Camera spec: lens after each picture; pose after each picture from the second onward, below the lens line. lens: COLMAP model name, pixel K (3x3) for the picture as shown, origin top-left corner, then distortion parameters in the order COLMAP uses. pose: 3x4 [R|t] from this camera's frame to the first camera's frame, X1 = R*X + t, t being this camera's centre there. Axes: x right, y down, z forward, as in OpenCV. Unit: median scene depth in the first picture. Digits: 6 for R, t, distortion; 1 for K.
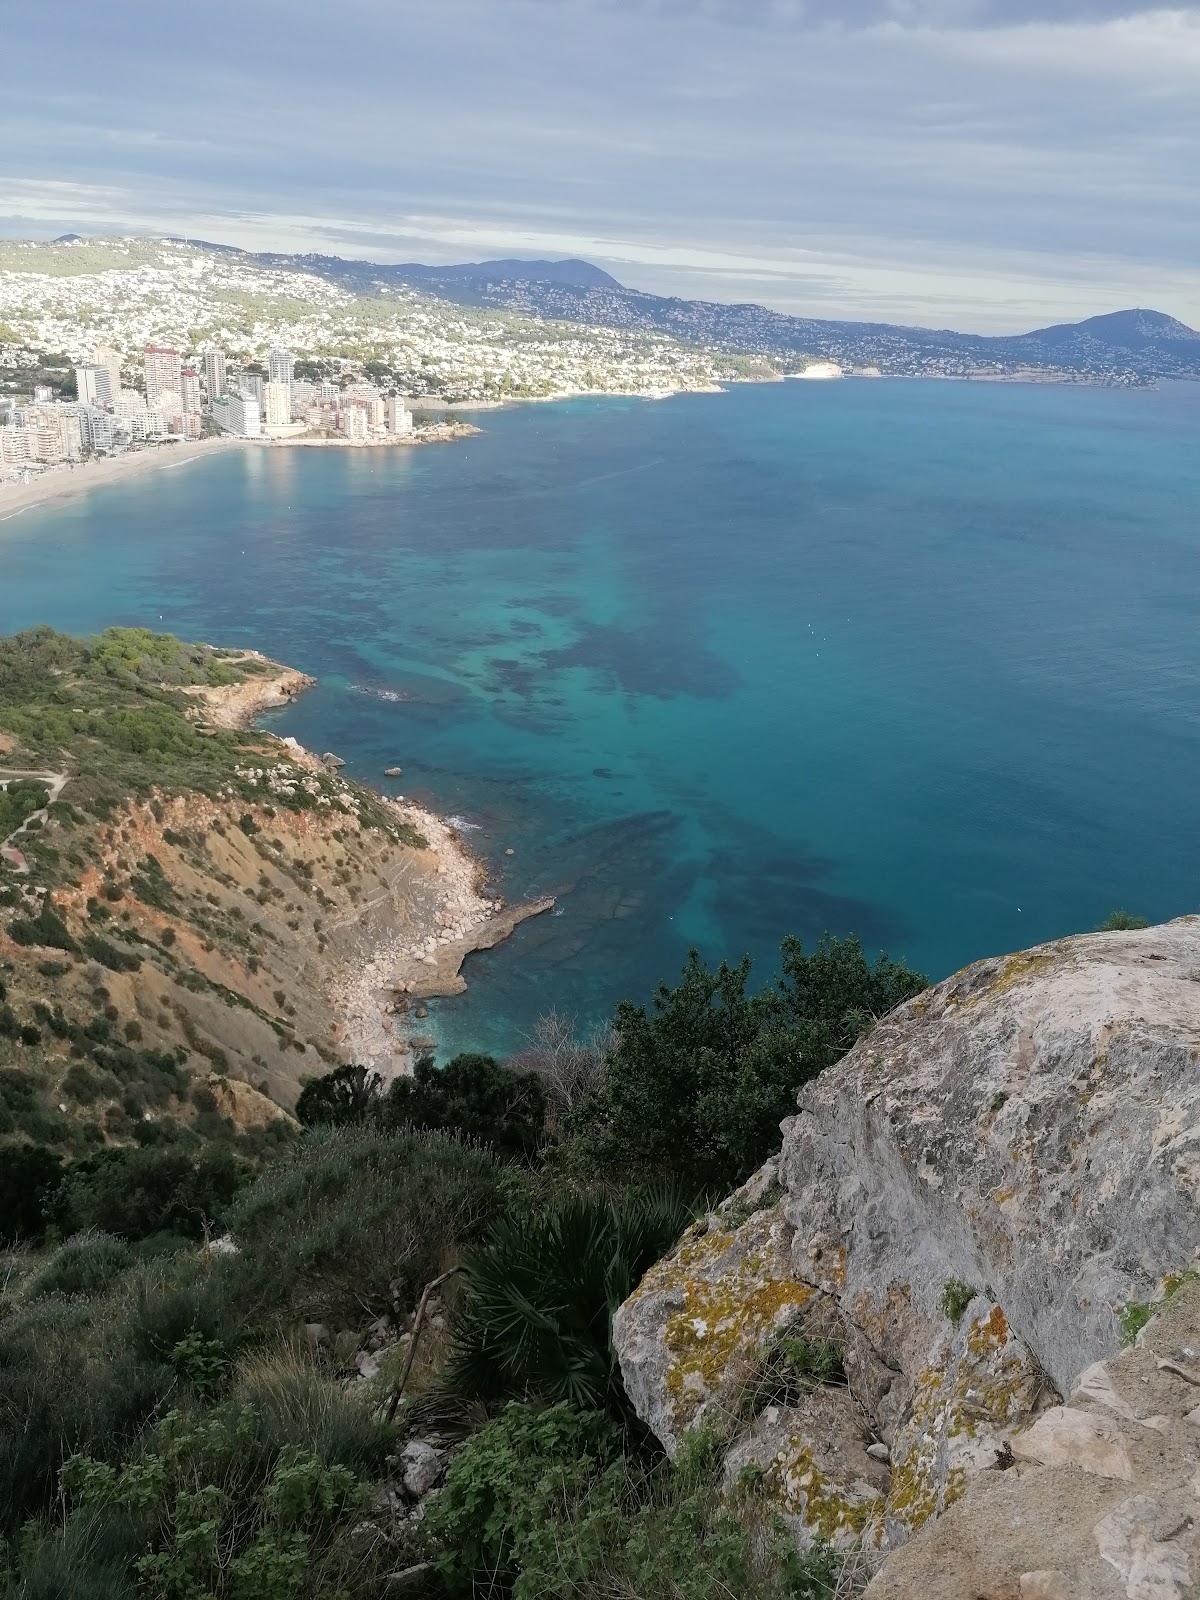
lens RADIAL K [[1181.2, 0, 607.2], [0, 1181.2, 800.7], [0, 0, 1]] dist [0.124008, -0.157179]
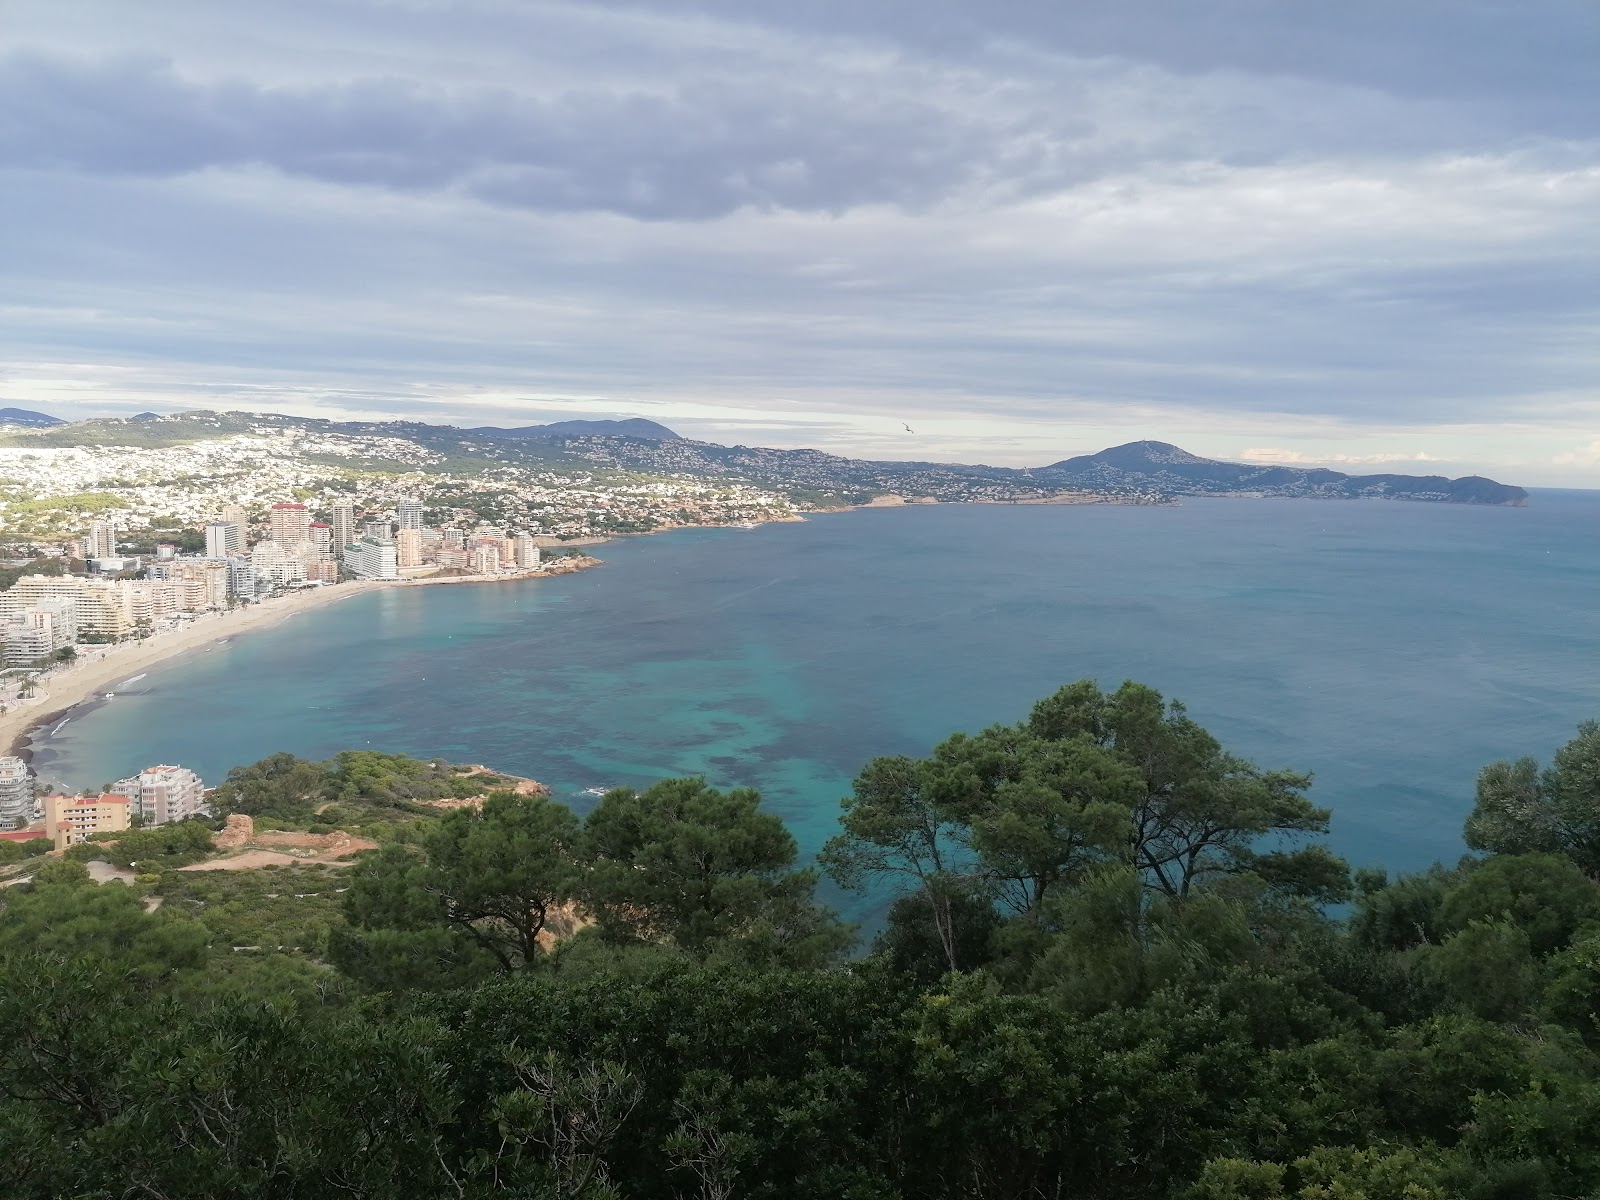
lens RADIAL K [[1181.2, 0, 803.0], [0, 1181.2, 602.2], [0, 0, 1]] dist [0.124008, -0.157179]
pose [[0.992467, -0.054136, 0.109898, -0.037685], [0.081182, 0.962453, -0.259023, 0.007067], [-0.091750, 0.265994, 0.959598, -0.006103]]
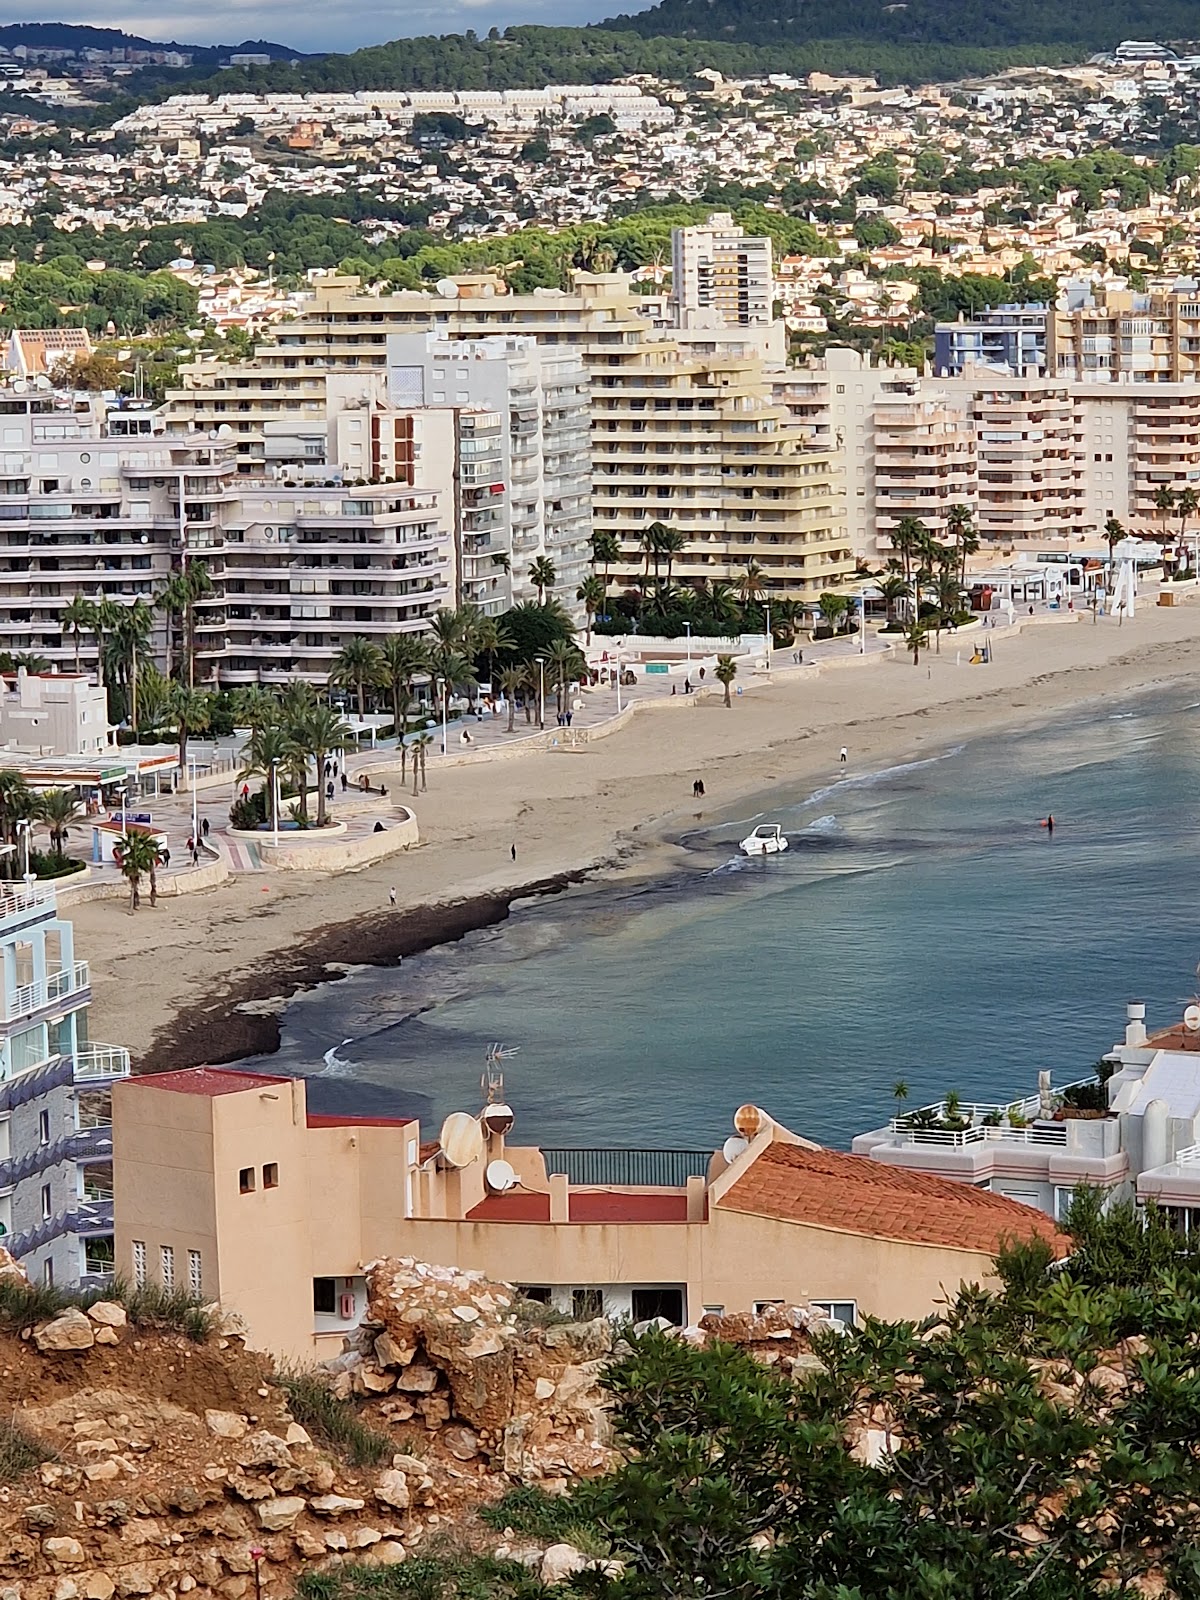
lens RADIAL K [[5730.0, 0, 600.0], [0, 5730.0, 800.0], [0, 0, 1]] dist [-0.011827, 0.475889]
pose [[0.907361, -0.042319, -0.418216, -0.108645], [-0.083135, 0.957201, -0.277227, -0.008602], [0.412049, 0.286314, 0.865009, 0.151188]]
